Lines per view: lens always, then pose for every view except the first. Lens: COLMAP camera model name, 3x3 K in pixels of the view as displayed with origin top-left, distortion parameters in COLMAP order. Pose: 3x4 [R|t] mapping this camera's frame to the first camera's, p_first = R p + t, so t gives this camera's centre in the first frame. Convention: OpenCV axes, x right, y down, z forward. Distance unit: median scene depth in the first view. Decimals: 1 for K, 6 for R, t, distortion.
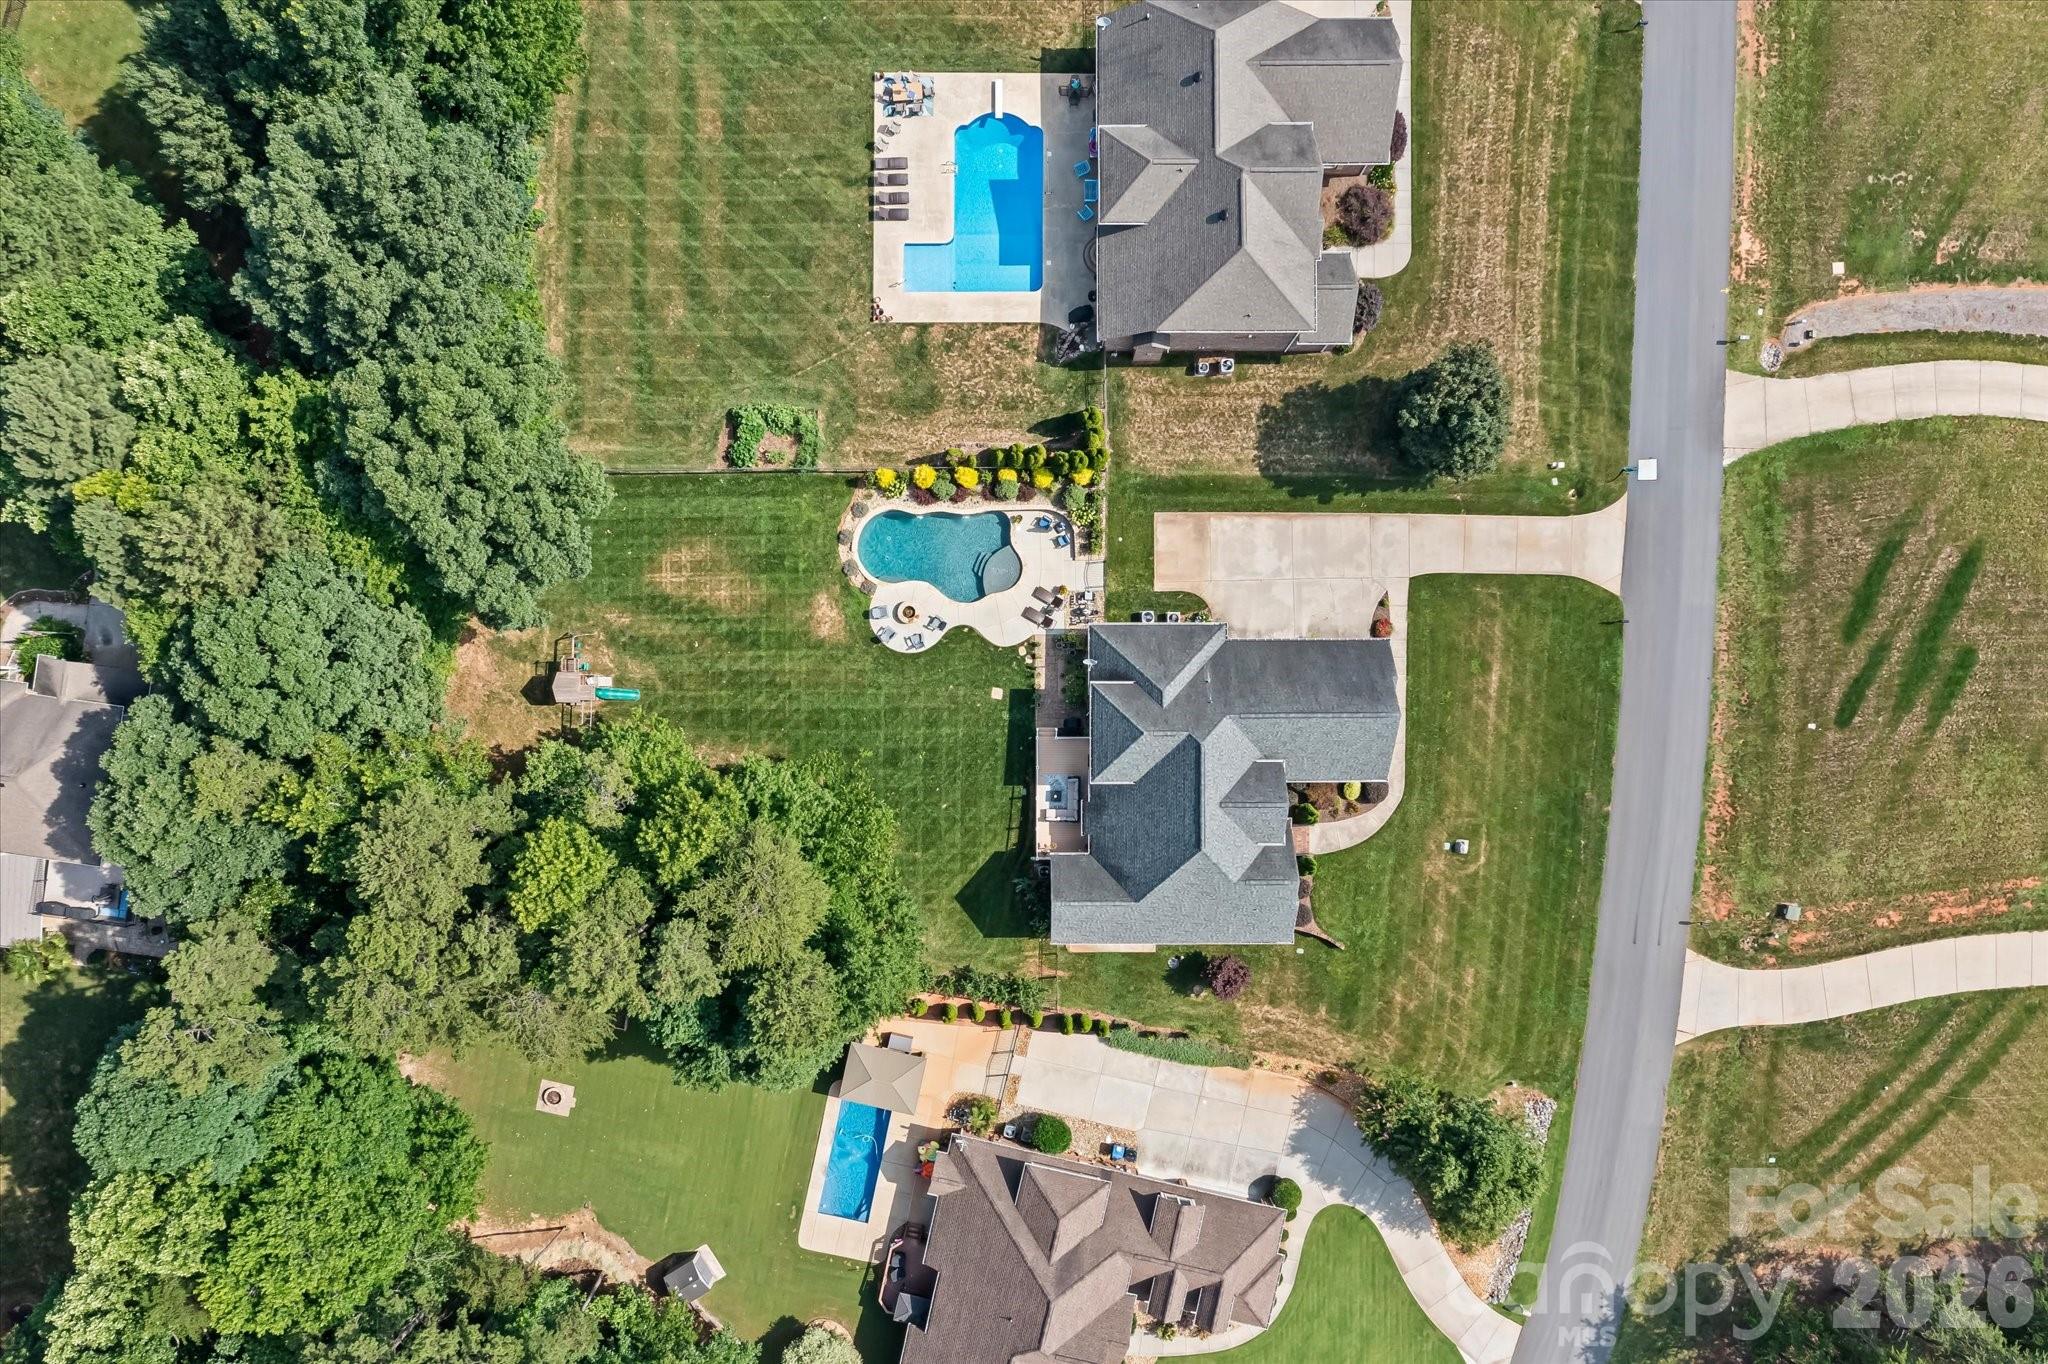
lens RADIAL K [[1583.3, 0, 1017.3], [0, 1583.3, 691.6], [0, 0, 1]] dist [-0.016621, -0.000186]
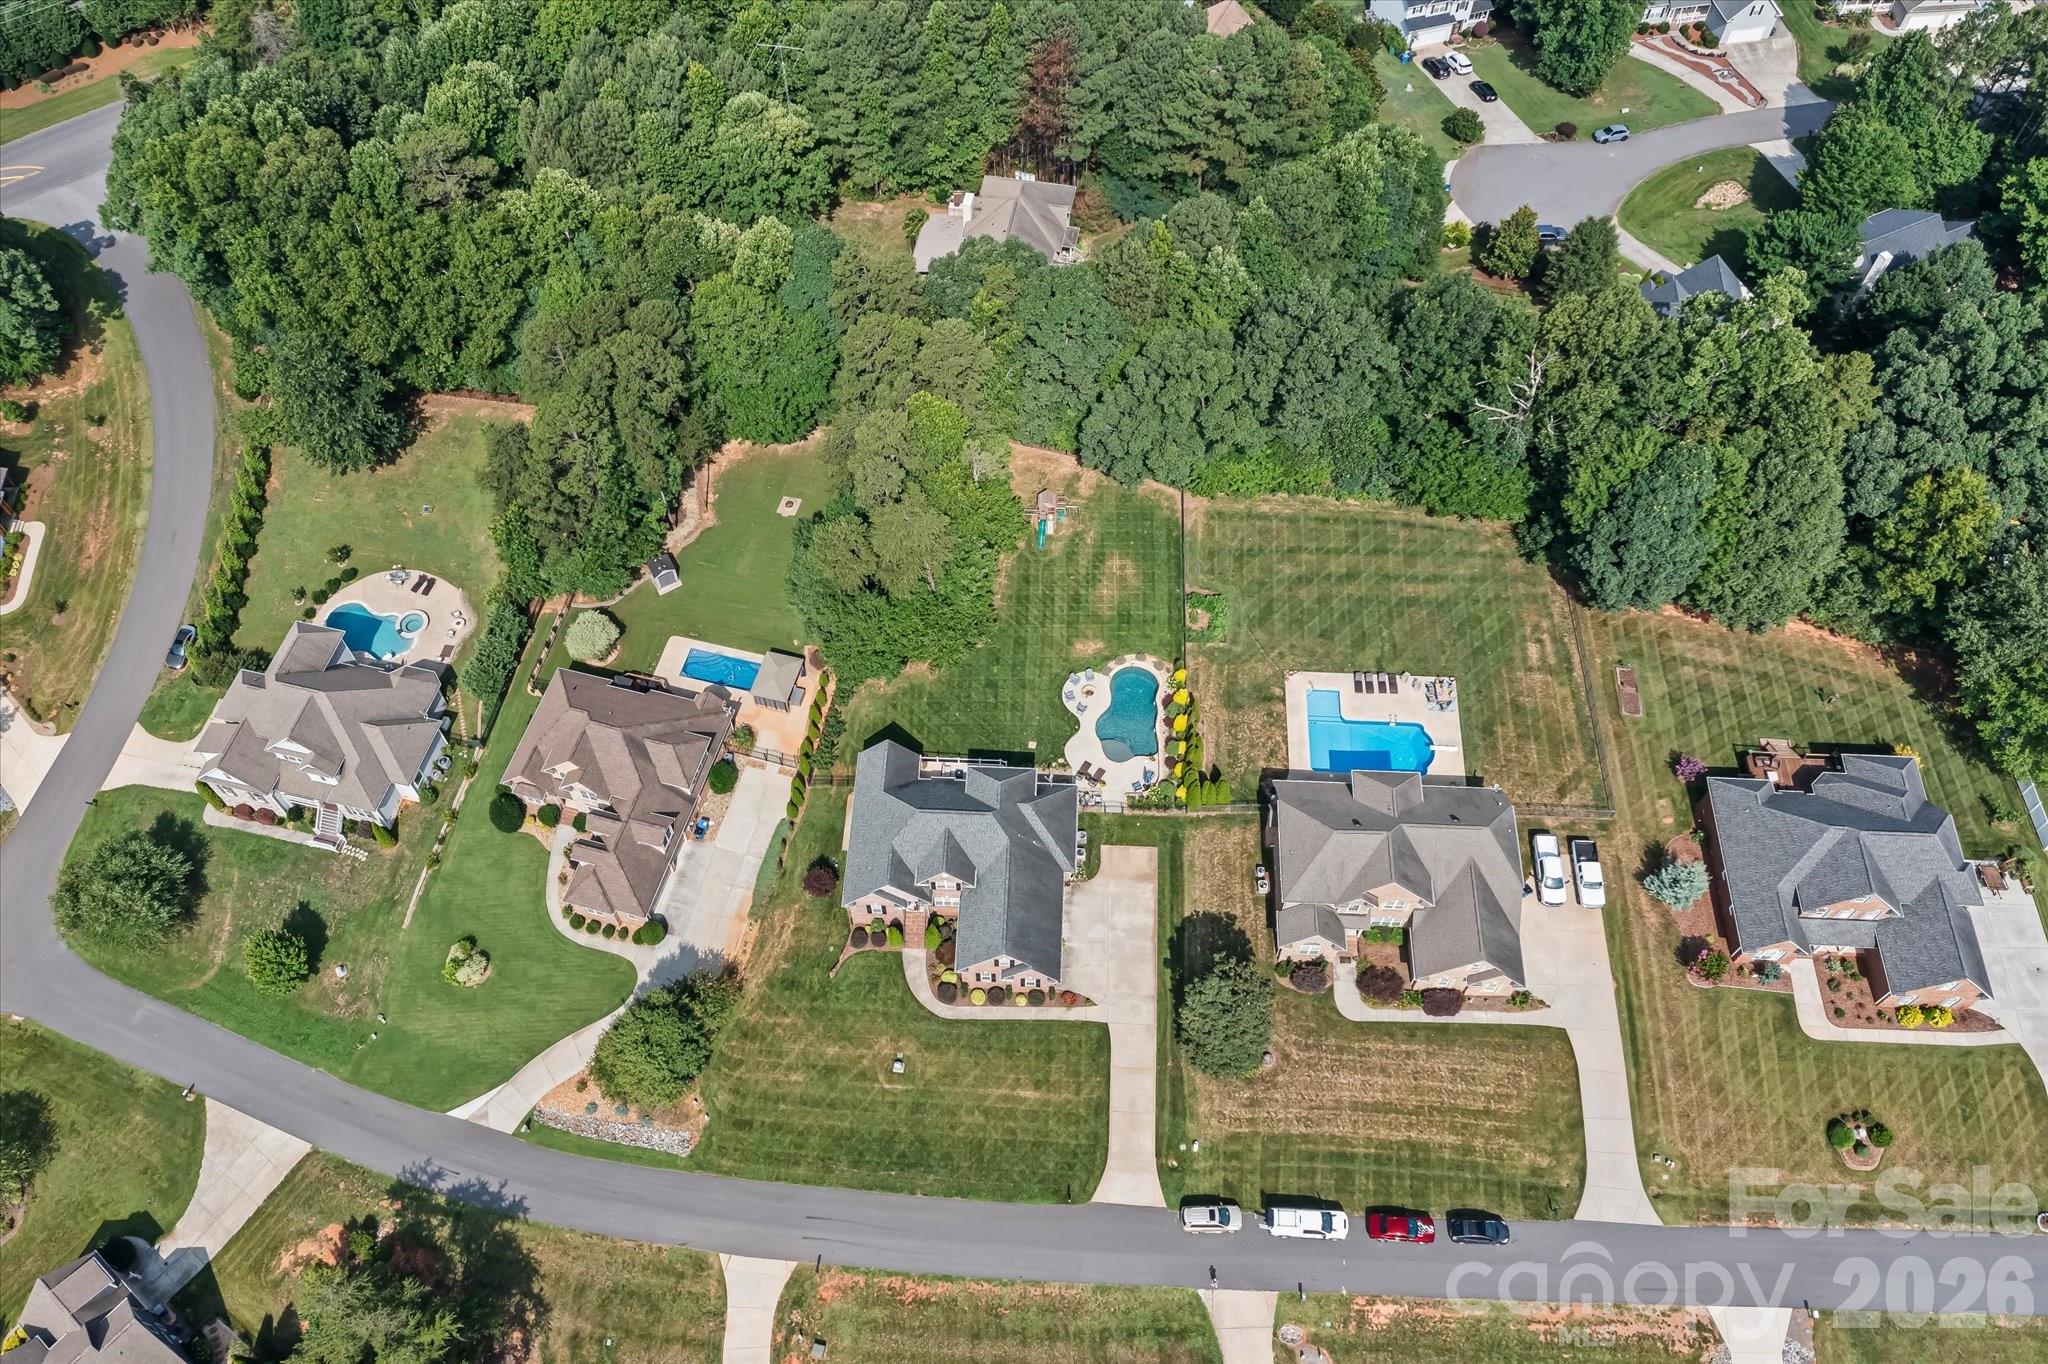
lens RADIAL K [[1583.3, 0, 1017.3], [0, 1583.3, 691.6], [0, 0, 1]] dist [-0.016621, -0.000186]
pose [[-0.045820, 0.856333, -0.514388, 0.691183], [-0.998770, -0.029494, 0.039867, -0.041584], [0.018968, 0.515581, 0.856631, -0.265666]]
